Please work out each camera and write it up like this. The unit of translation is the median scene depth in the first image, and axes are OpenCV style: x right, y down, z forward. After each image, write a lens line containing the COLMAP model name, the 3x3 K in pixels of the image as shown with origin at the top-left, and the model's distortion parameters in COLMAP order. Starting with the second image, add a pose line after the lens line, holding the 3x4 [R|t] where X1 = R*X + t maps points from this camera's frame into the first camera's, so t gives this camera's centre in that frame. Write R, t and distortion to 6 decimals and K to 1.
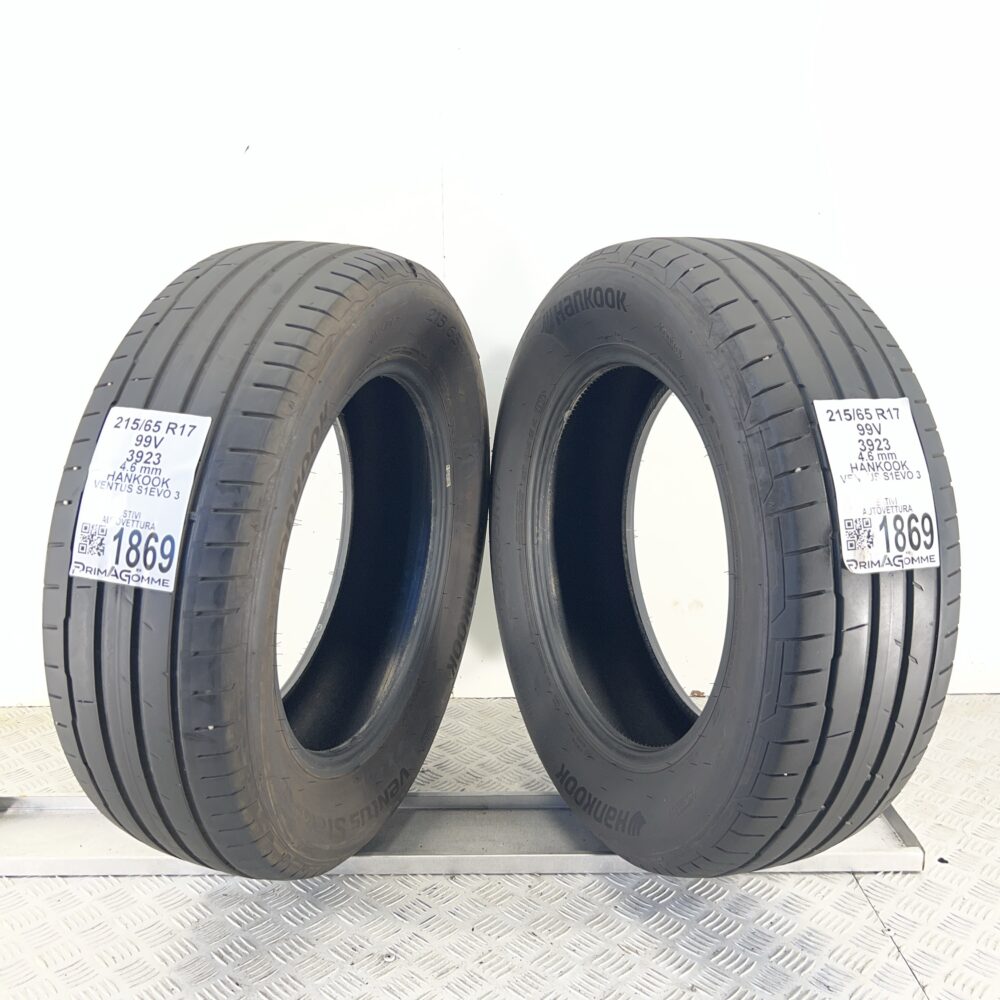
lens RADIAL K [[877.5, 0, 498.4], [0, 877.5, 495.9], [0, 0, 1]] dist [0.090391, -0.061794]
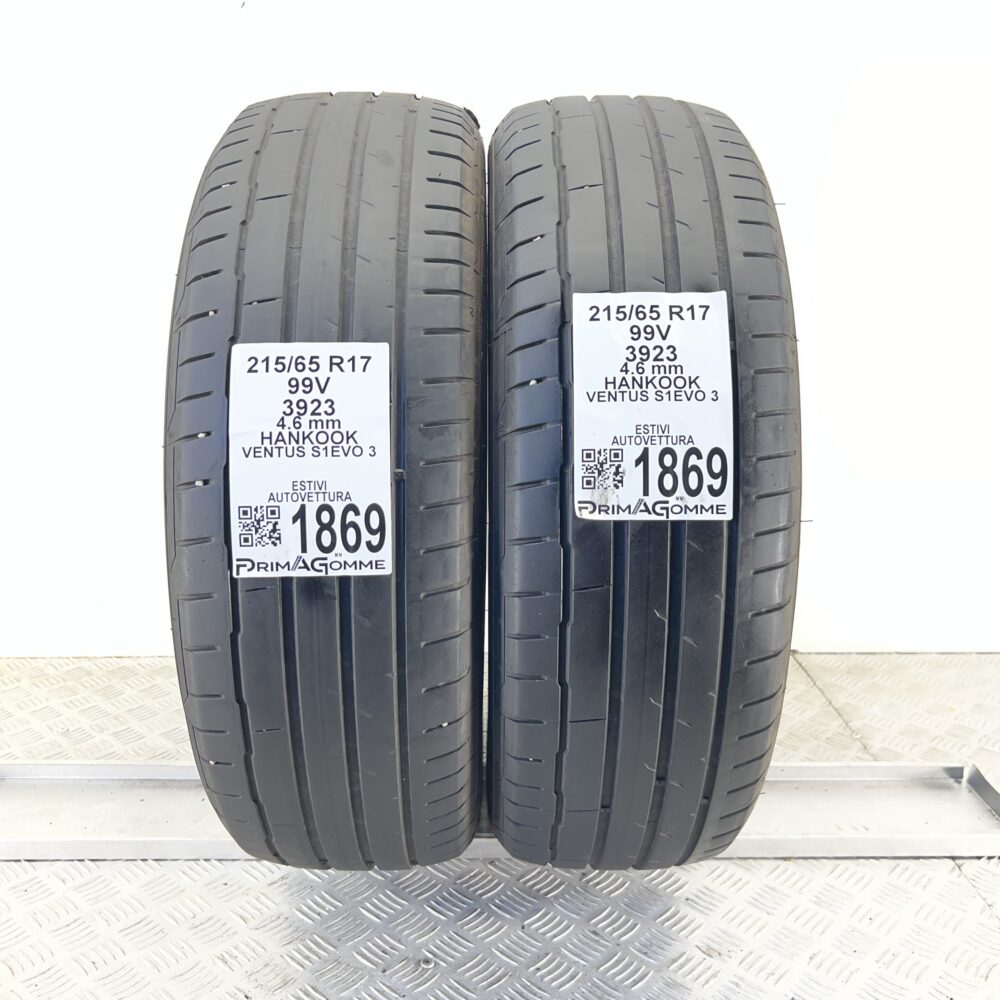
lens RADIAL K [[877.5, 0, 489.2], [0, 877.5, 517.9], [0, 0, 1]] dist [0.090391, -0.061794]
pose [[0.945842, -0.177126, 0.272047, -0.474988], [0.133703, 0.976203, 0.170740, -0.059260], [-0.295816, -0.125120, 0.947015, 0.241011]]
